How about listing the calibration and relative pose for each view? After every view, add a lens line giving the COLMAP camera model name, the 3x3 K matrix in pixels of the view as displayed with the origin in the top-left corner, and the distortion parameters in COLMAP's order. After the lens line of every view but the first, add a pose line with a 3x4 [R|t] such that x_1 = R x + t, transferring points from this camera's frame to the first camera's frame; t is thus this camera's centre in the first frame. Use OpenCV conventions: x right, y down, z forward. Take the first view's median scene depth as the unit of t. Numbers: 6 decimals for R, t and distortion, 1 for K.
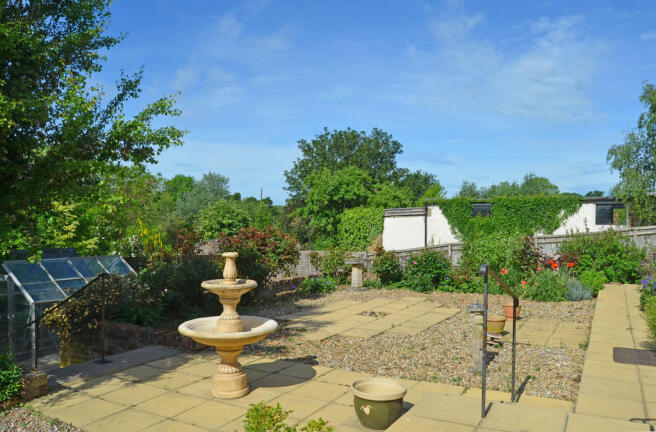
lens RADIAL K [[519.7, 0, 344.5], [0, 519.7, 217.4], [0, 0, 1]] dist [0.141271, -0.419519]
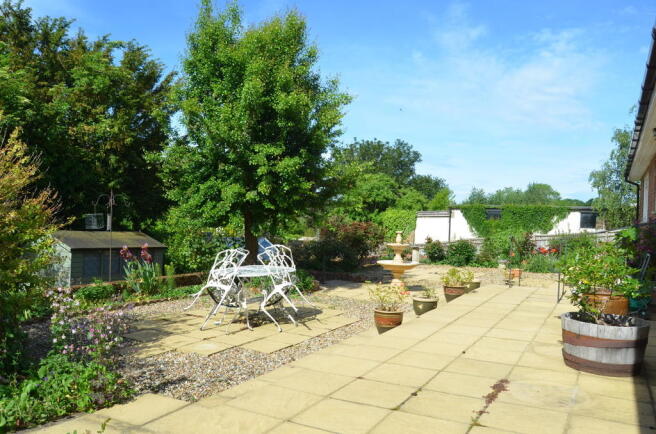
lens RADIAL K [[513.4, 0, 328.0], [0, 513.4, 217.0], [0, 0, 1]] dist [-0.094427, 0.034299]
pose [[0.998814, 0.031317, -0.037281, -0.048344], [-0.031239, 0.999508, 0.002682, 0.001086], [0.037347, -0.001514, 0.999301, -0.132837]]
